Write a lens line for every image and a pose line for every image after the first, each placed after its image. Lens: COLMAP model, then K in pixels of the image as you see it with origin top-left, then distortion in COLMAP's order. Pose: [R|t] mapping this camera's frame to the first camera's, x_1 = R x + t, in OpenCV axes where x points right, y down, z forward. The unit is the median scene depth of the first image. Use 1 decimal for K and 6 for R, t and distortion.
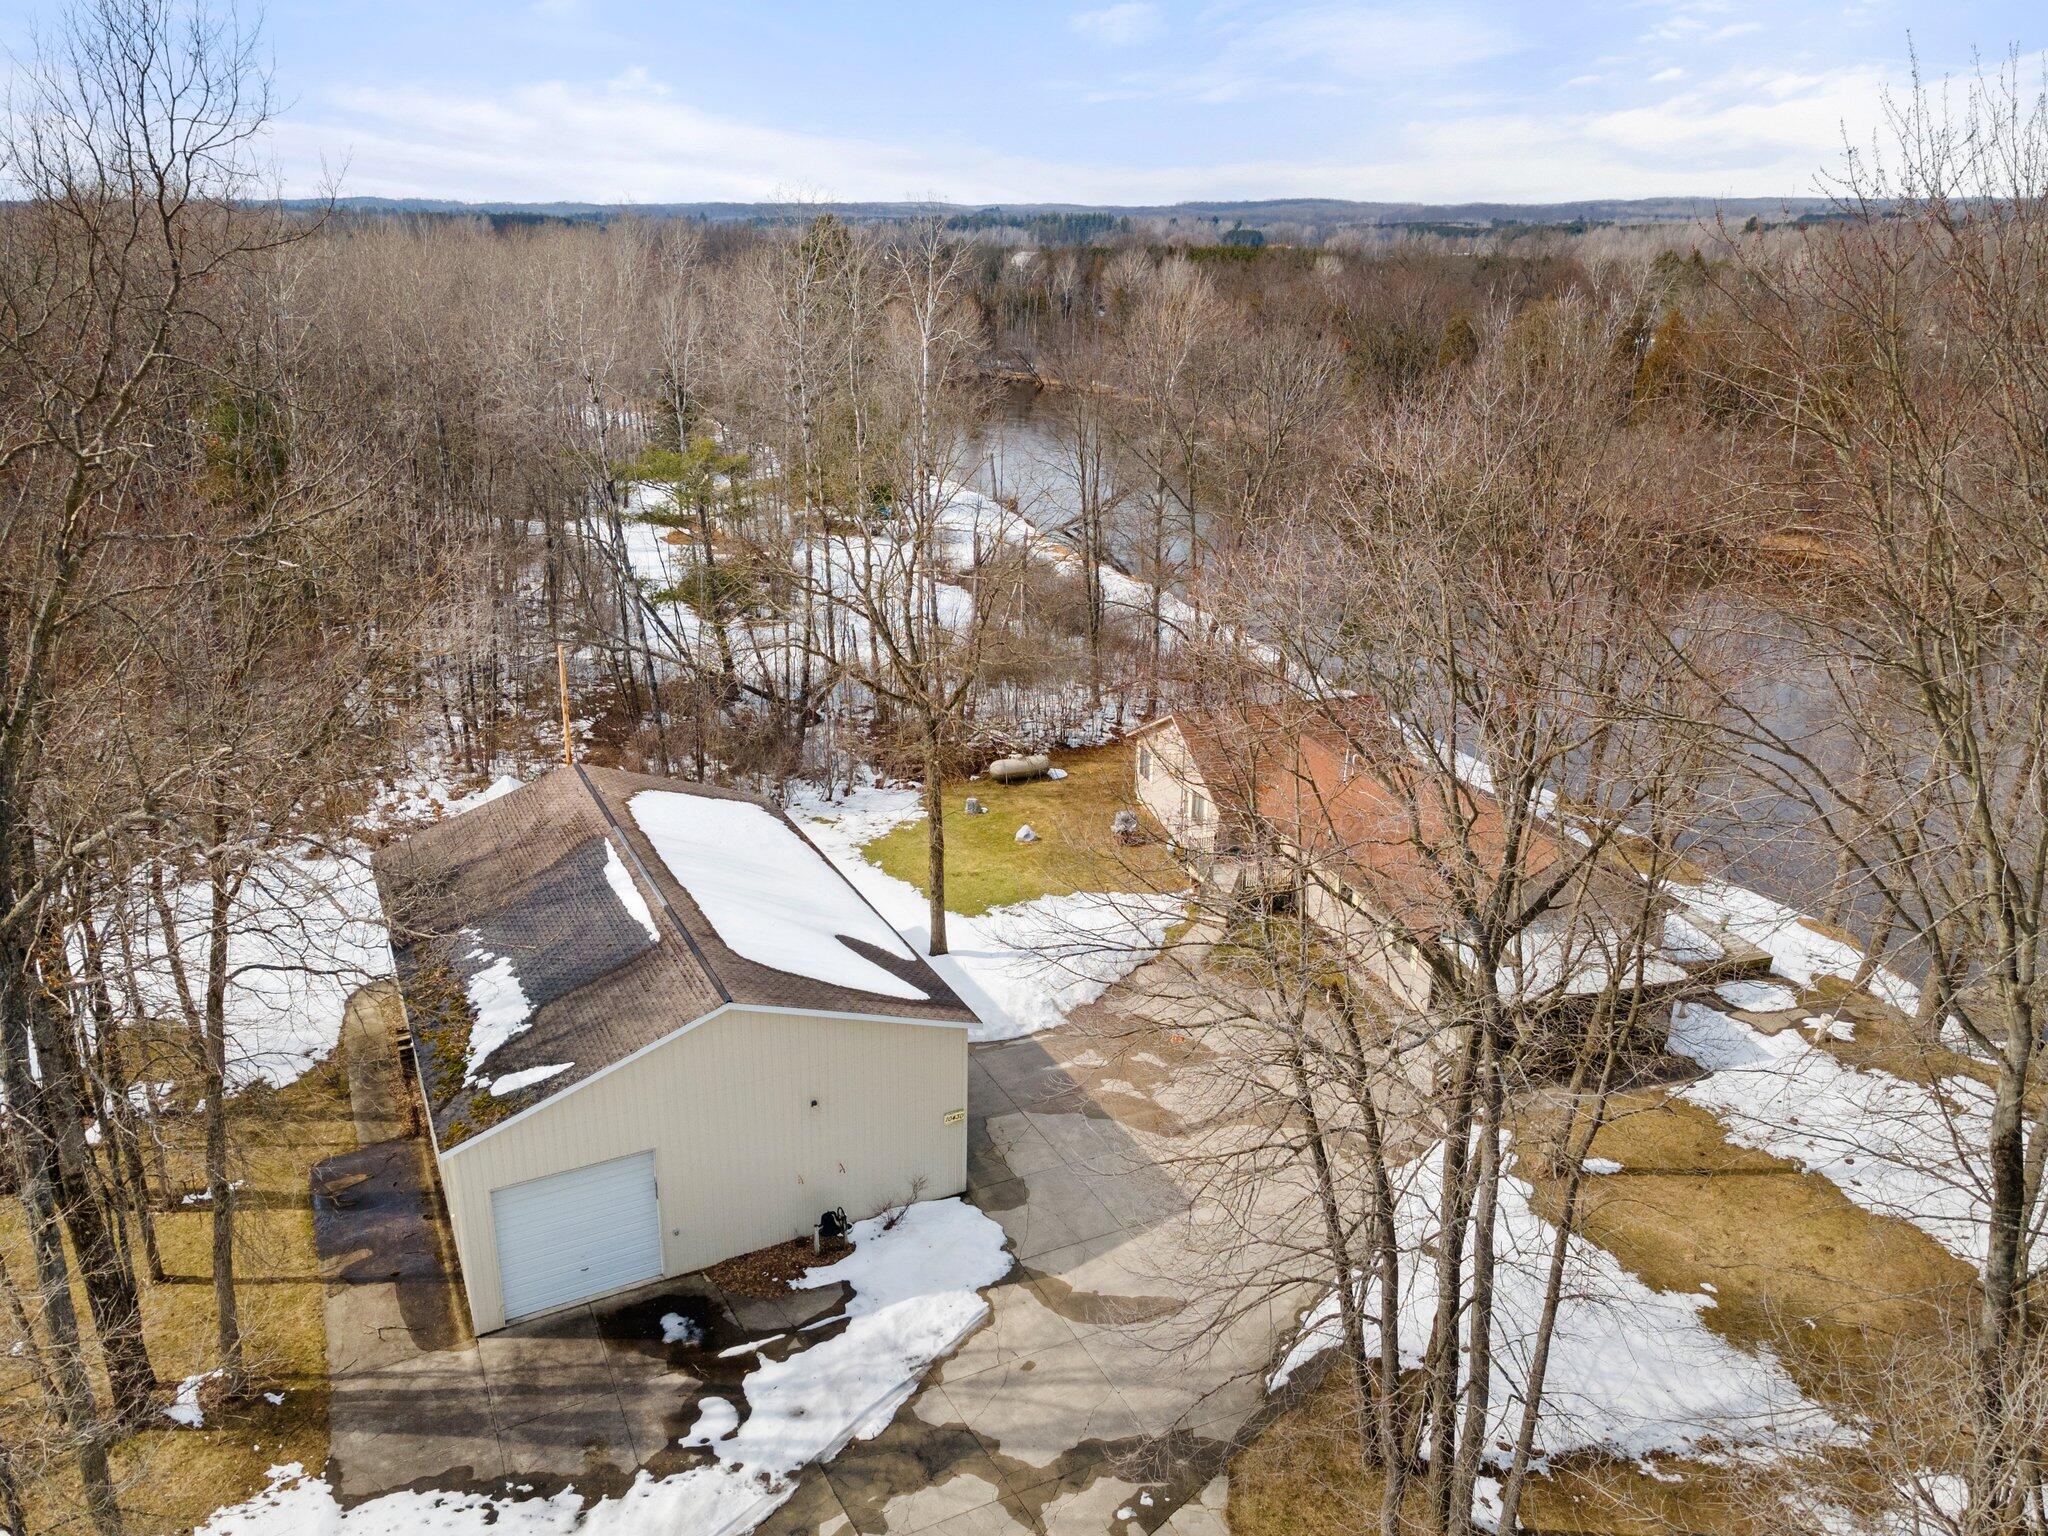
lens RADIAL K [[1486.2, 0, 1024.0], [0, 1486.2, 768.0], [0, 0, 1]] dist [0.062968, 0.004299]
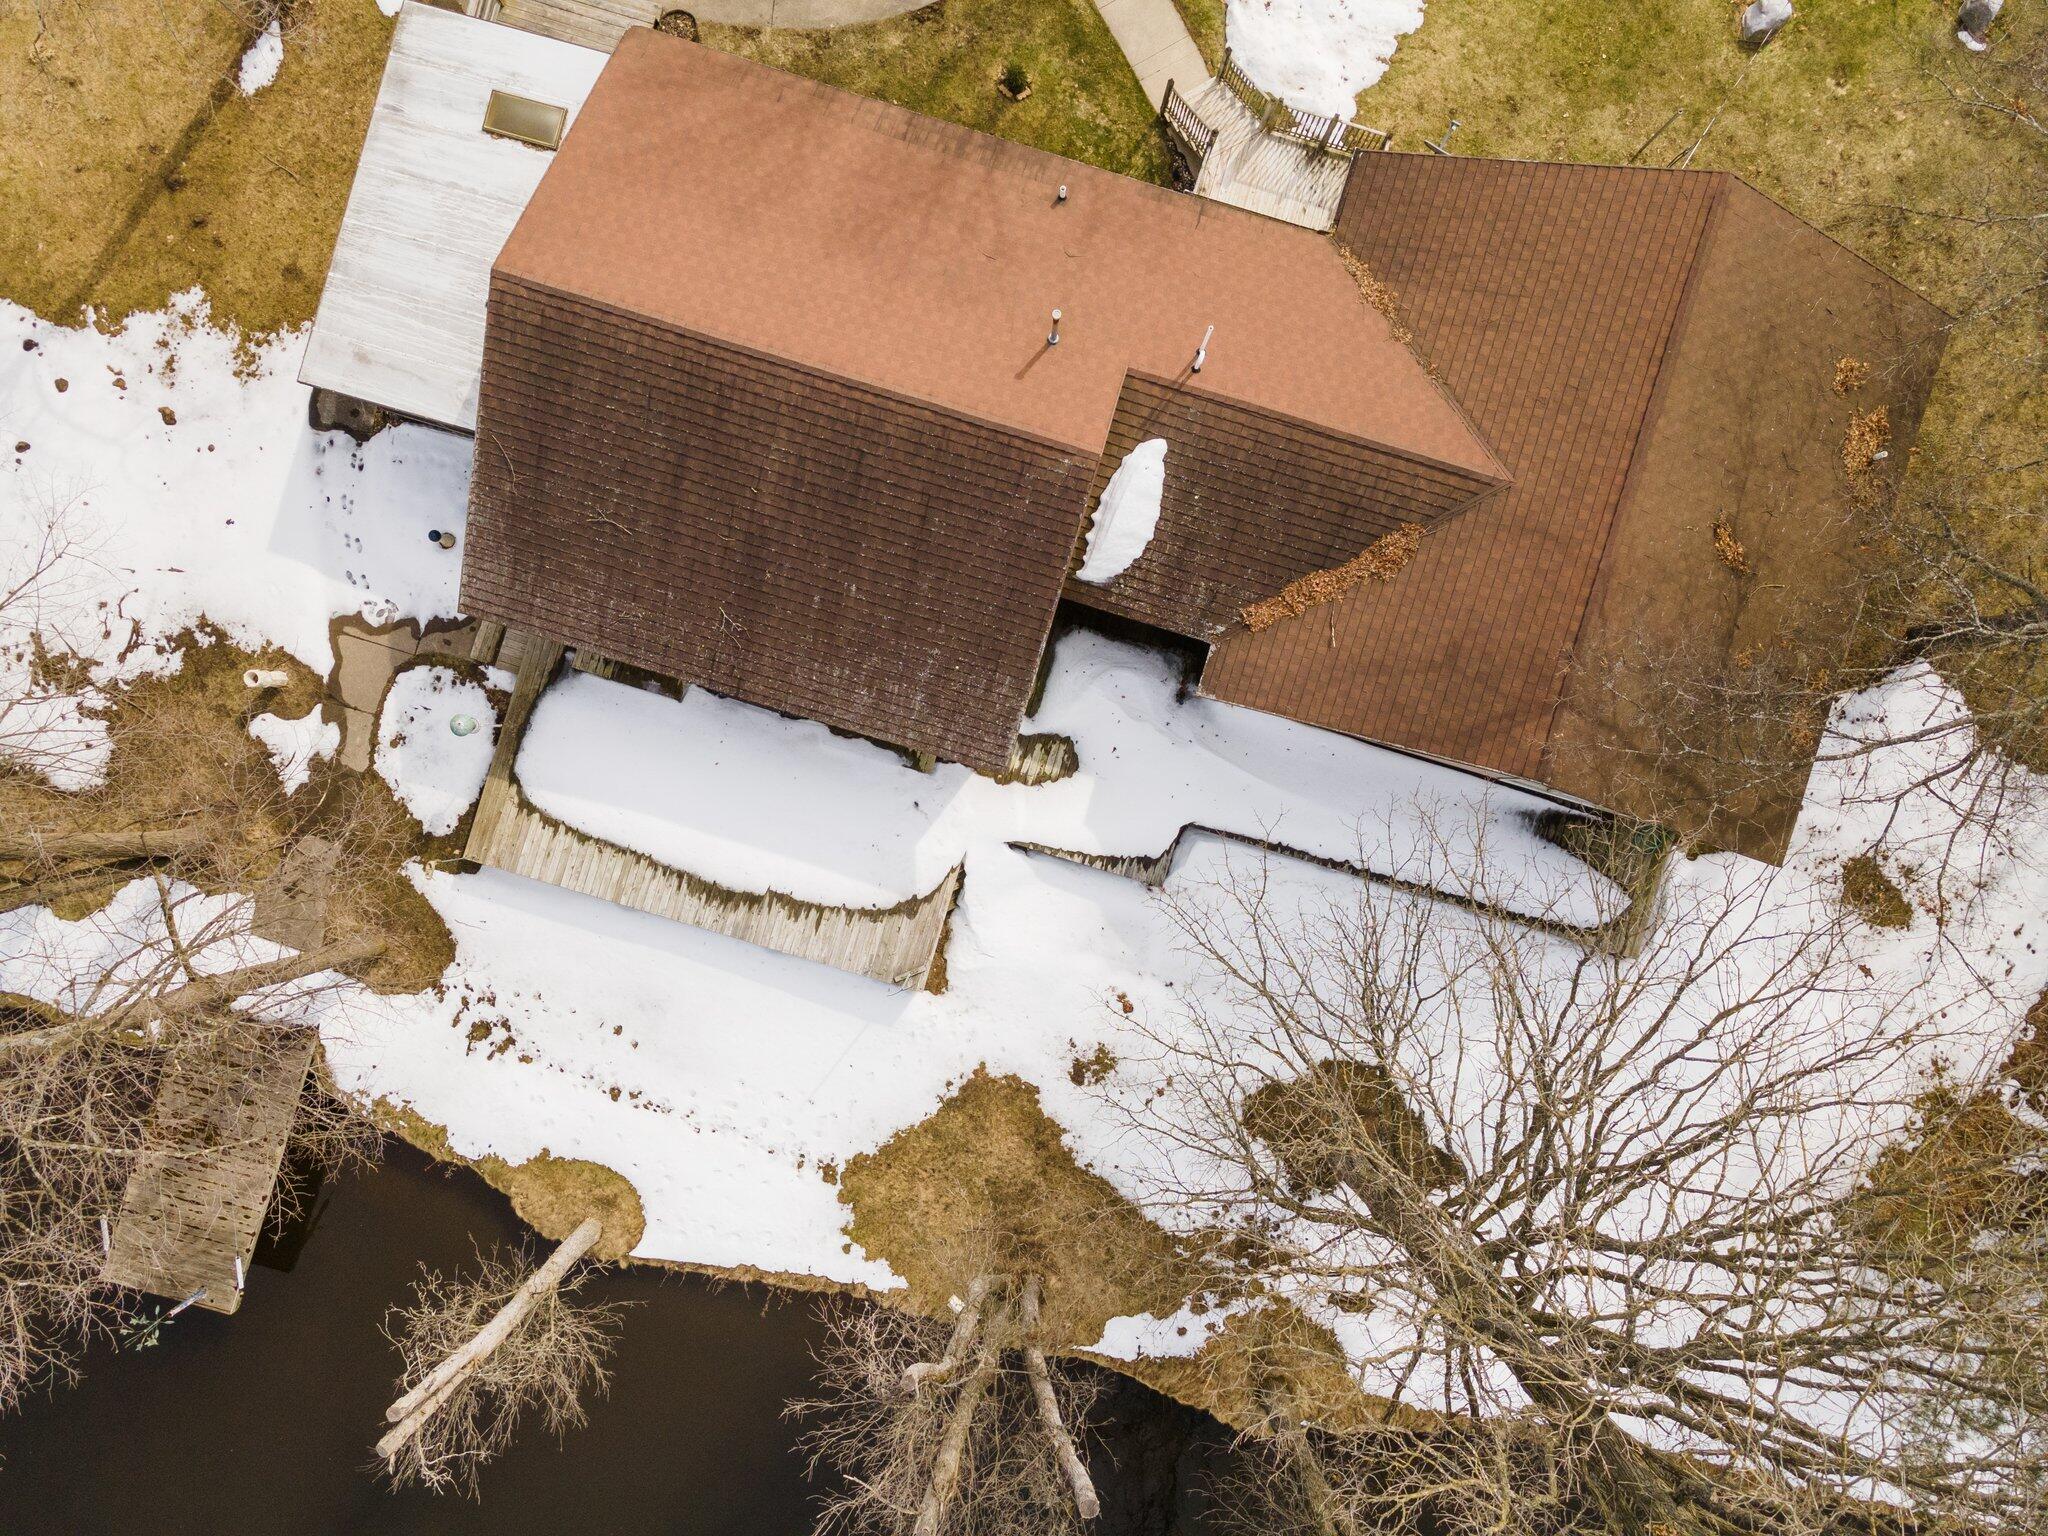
lens RADIAL K [[1489.8, 0, 1021.5], [0, 1489.8, 758.4], [0, 0, 1]] dist [0.050214, 0.002428]
pose [[-0.558800, 0.829252, -0.009148, 0.570433], [-0.284497, -0.181327, 0.941373, -0.648094], [0.778977, 0.528641, 0.337245, 1.500981]]
